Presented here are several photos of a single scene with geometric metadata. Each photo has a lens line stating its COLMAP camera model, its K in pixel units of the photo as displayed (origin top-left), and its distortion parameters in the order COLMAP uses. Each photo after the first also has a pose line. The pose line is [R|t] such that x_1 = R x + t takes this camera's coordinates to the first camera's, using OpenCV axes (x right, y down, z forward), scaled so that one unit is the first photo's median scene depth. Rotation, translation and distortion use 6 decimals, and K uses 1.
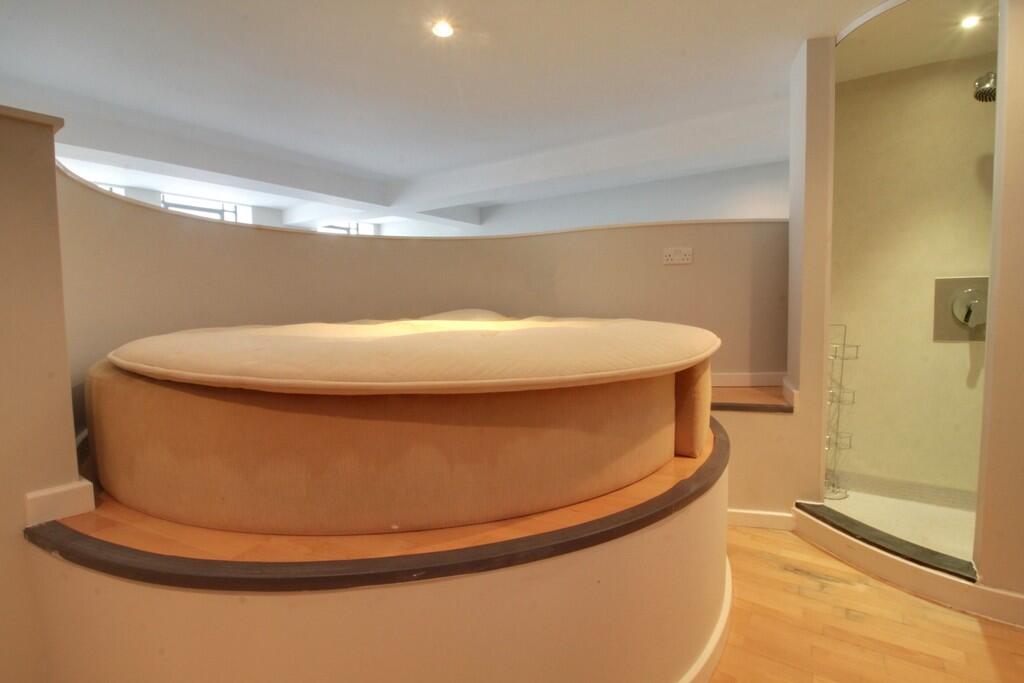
lens RADIAL K [[474.4, 0, 513.8], [0, 474.4, 329.1], [0, 0, 1]] dist [0.001657, -0.012969]
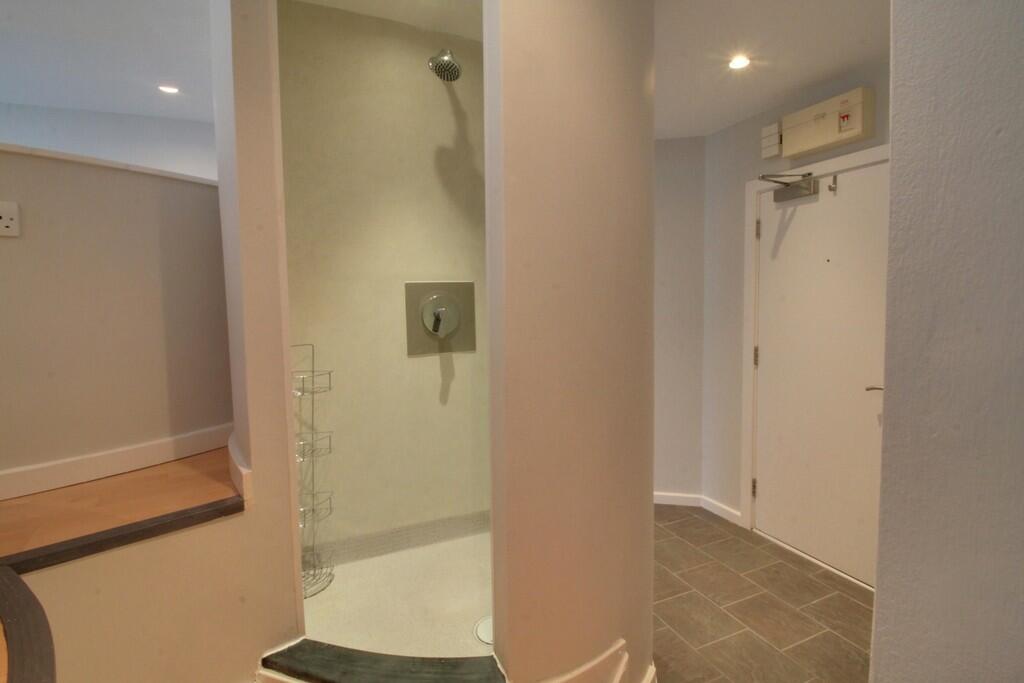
lens RADIAL K [[474.4, 0, 513.8], [0, 474.4, 329.1], [0, 0, 1]] dist [0.001657, -0.012969]
pose [[0.520172, -0.048213, 0.852700, 0.256871], [0.065763, 0.997702, 0.016295, -0.024112], [-0.851526, 0.047600, 0.522147, 0.377651]]
